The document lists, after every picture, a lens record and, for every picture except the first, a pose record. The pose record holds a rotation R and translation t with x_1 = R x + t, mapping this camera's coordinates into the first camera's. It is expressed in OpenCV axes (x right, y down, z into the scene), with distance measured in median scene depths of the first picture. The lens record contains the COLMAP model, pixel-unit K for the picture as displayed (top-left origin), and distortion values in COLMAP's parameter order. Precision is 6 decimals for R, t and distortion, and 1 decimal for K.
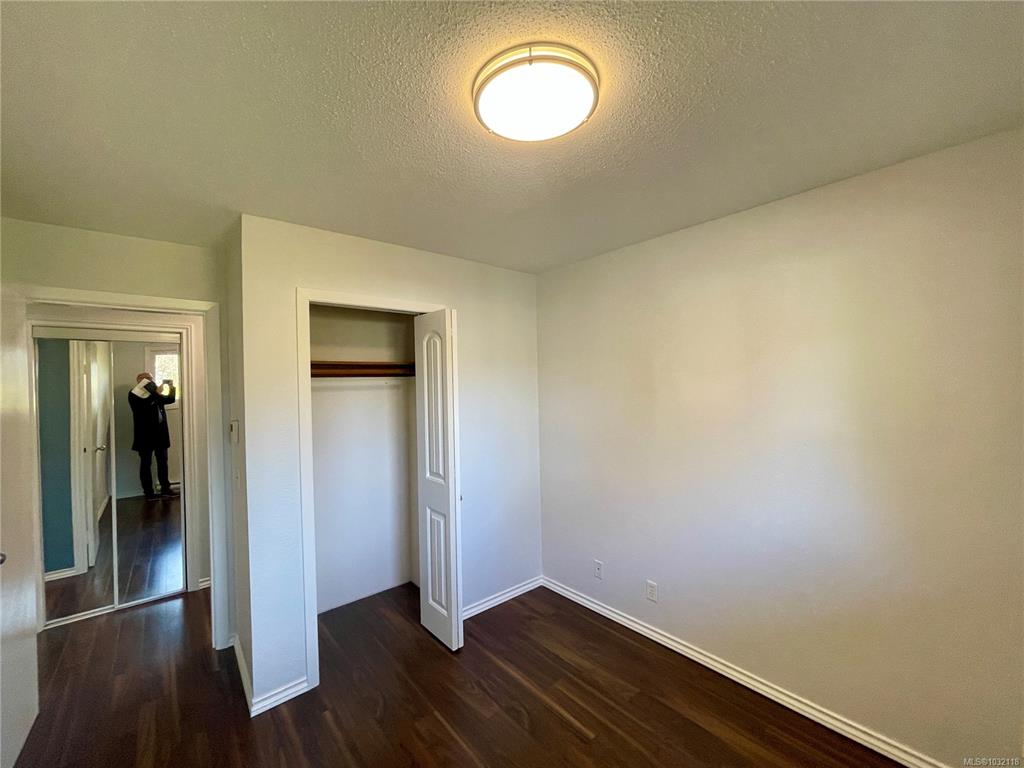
lens RADIAL K [[411.0, 0, 507.1], [0, 411.0, 383.8], [0, 0, 1]] dist [-0.003447, -0.000280]
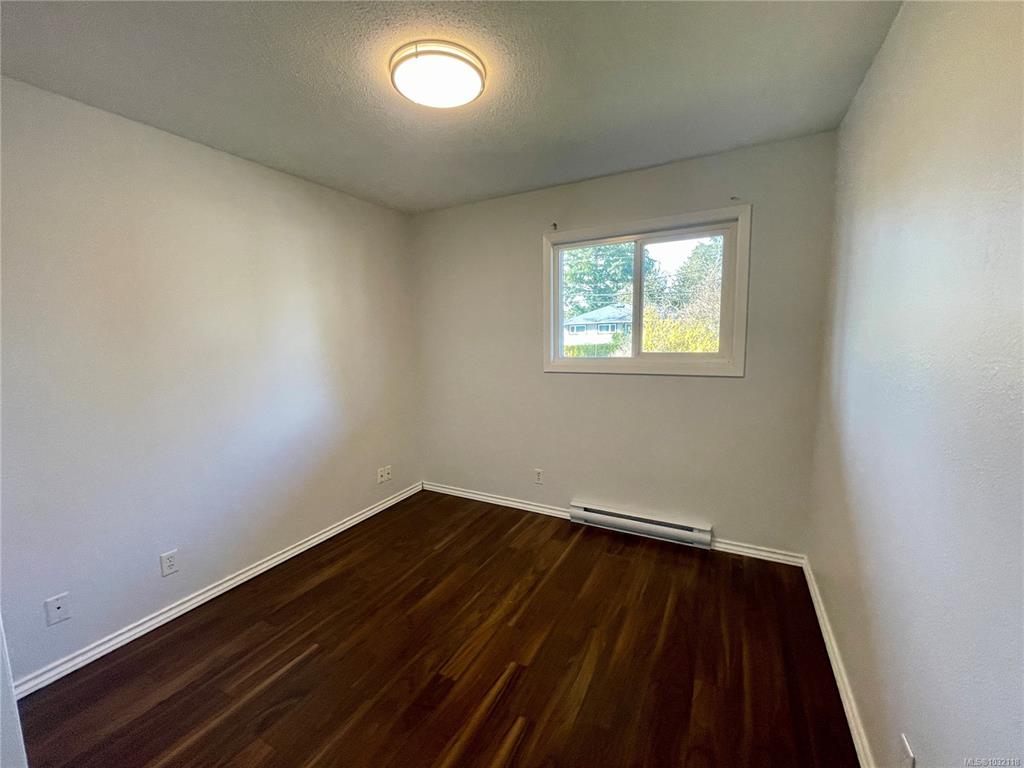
lens RADIAL K [[411.0, 0, 507.1], [0, 411.0, 383.8], [0, 0, 1]] dist [-0.003447, -0.000280]
pose [[-0.378334, -0.098806, 0.920381, -0.834146], [-0.019295, 0.994913, 0.098875, 0.038168], [-0.925468, 0.019649, -0.378316, 0.834599]]
